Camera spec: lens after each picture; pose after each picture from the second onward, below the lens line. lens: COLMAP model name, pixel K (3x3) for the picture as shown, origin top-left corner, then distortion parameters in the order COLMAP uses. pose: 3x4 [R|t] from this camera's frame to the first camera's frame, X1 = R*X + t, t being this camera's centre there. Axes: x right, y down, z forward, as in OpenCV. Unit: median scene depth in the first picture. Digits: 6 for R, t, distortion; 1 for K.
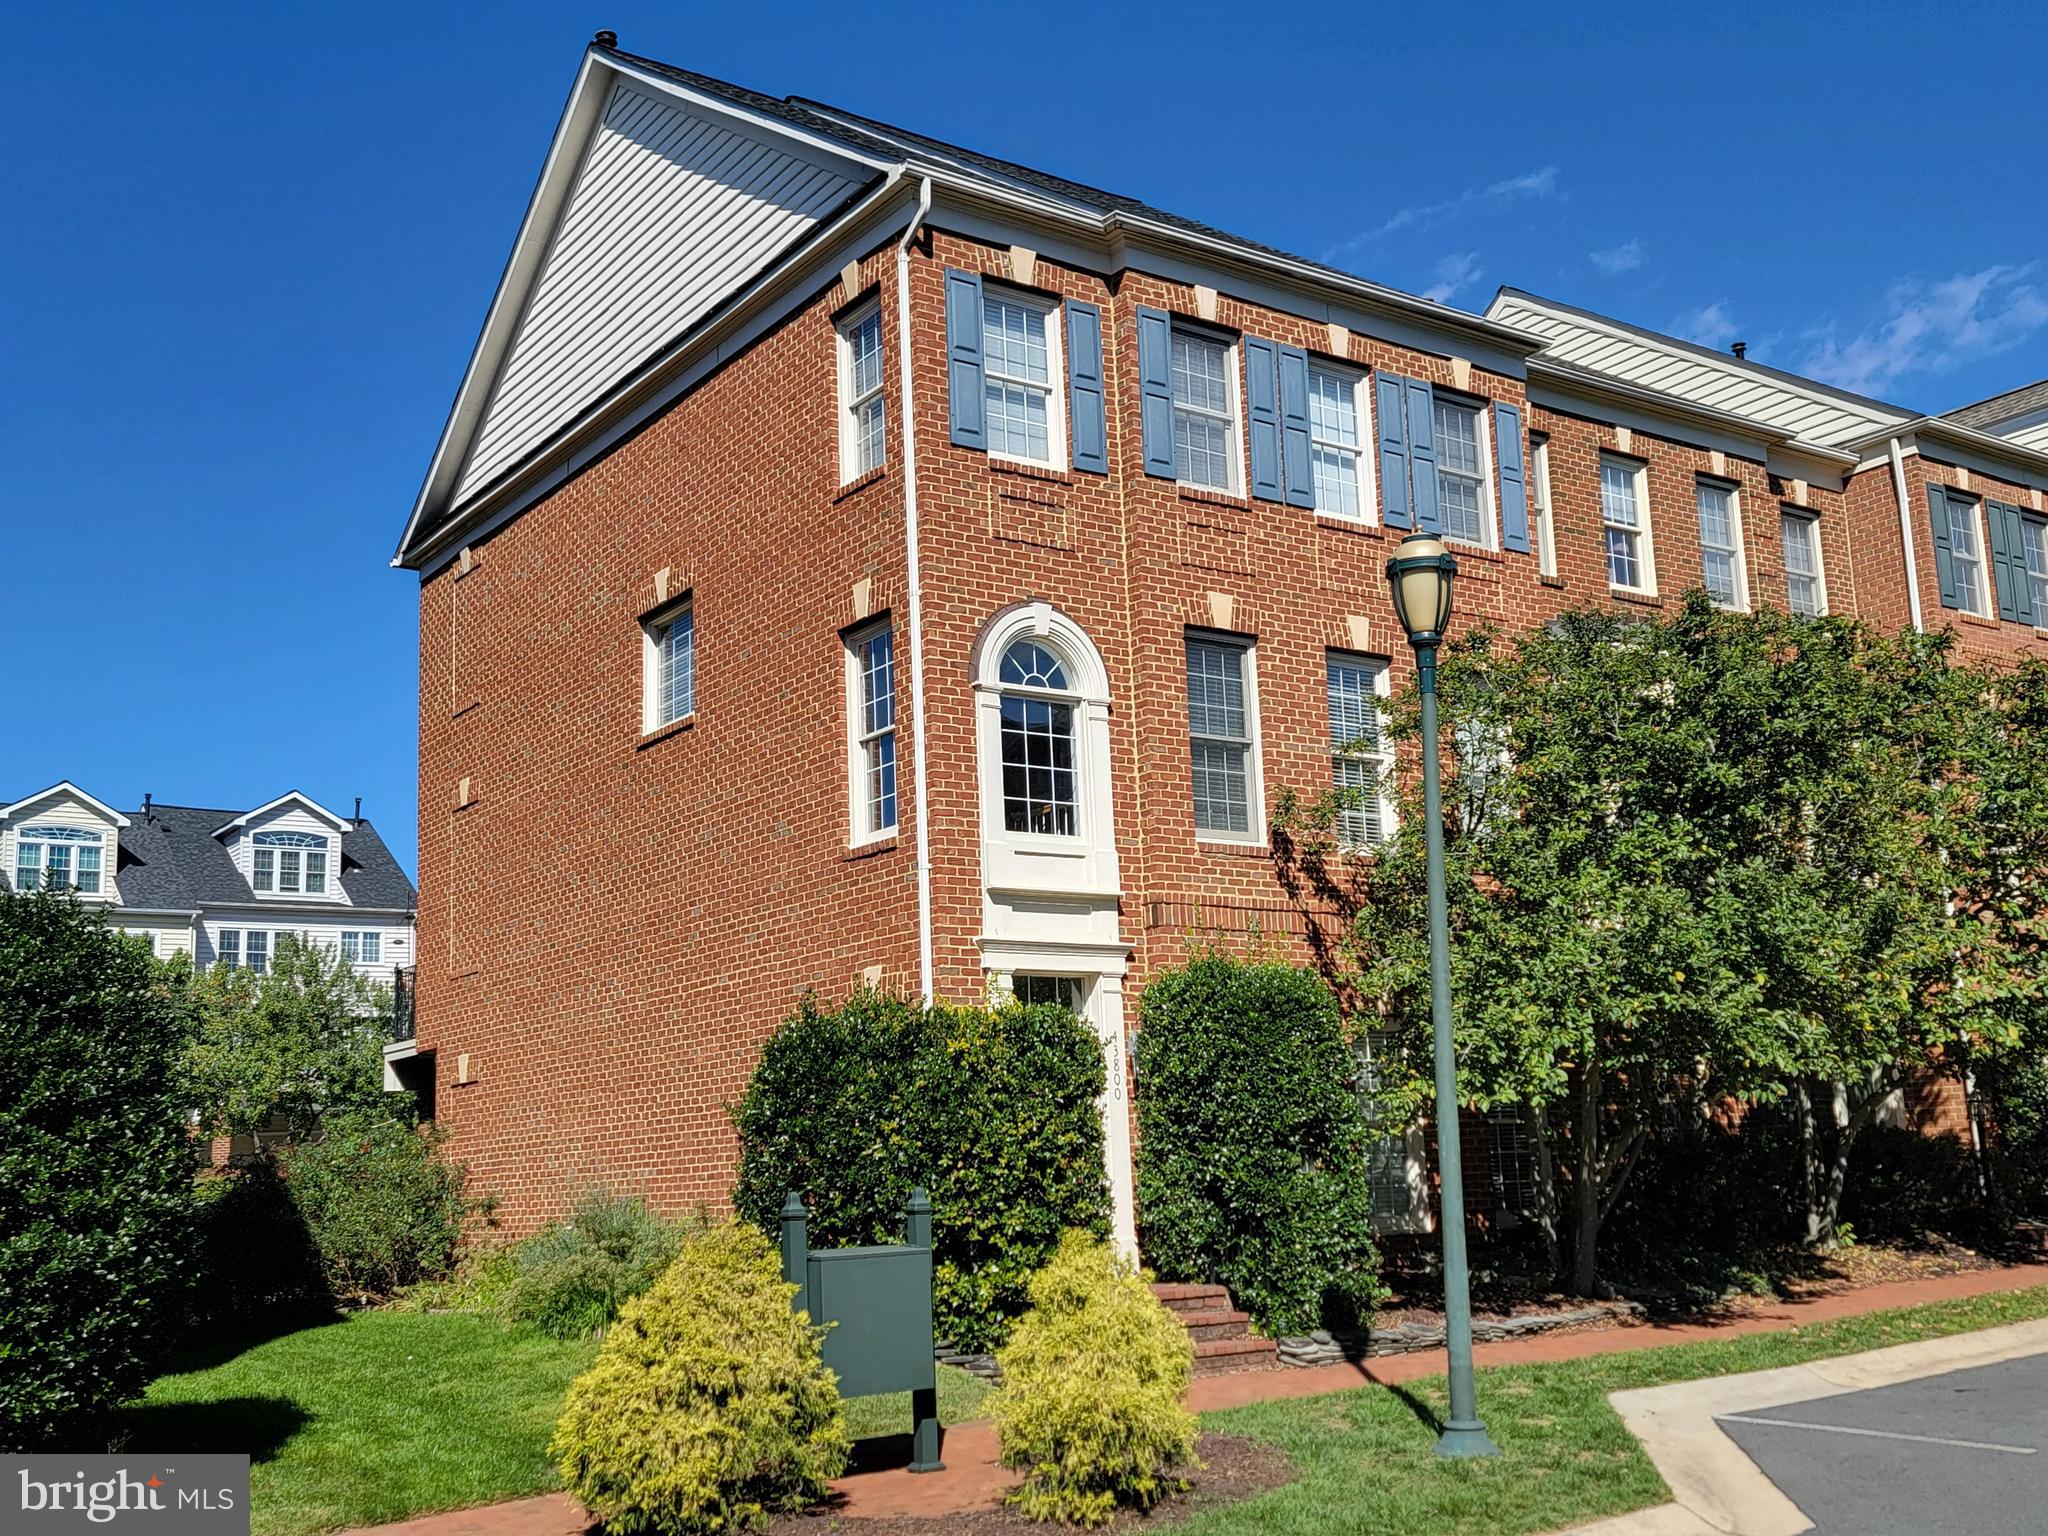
lens RADIAL K [[2040.2, 0, 1024.0], [0, 2040.2, 768.0], [0, 0, 1]] dist [0.077494, -0.013834]
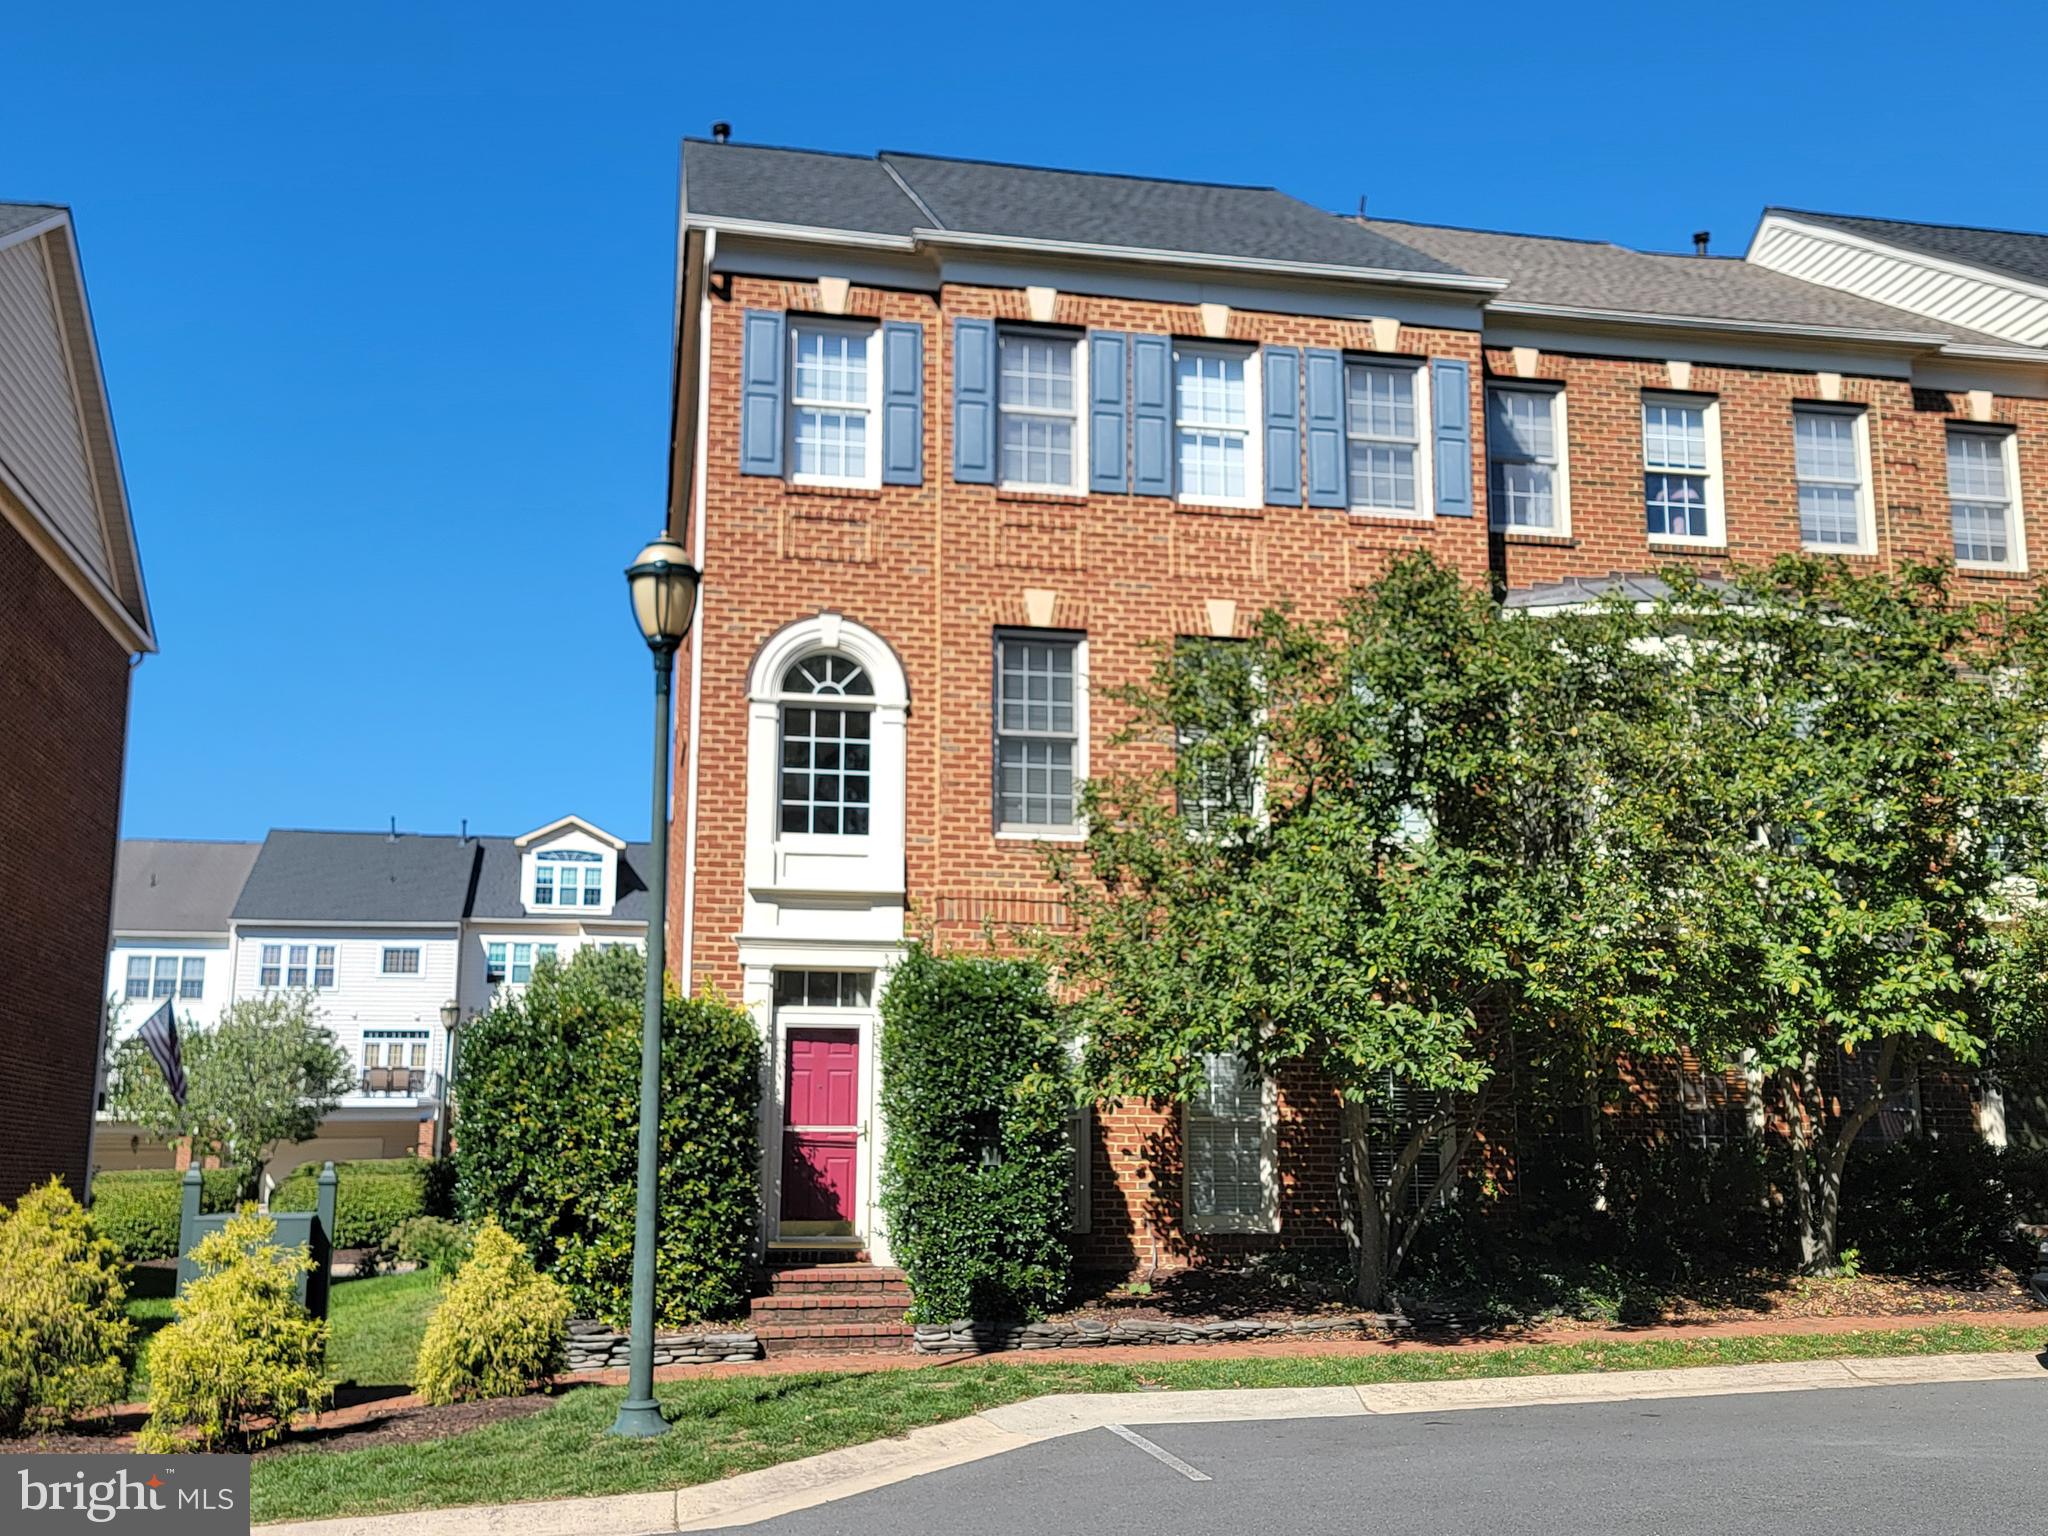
lens RADIAL K [[1997.7, 0, 1024.0], [0, 1997.7, 768.0], [0, 0, 1]] dist [0.110497, -0.168588]
pose [[0.916911, -0.045696, -0.396467, 0.480678], [0.044791, 0.998930, -0.011547, 0.013254], [0.396570, -0.007170, 0.917976, 0.088960]]
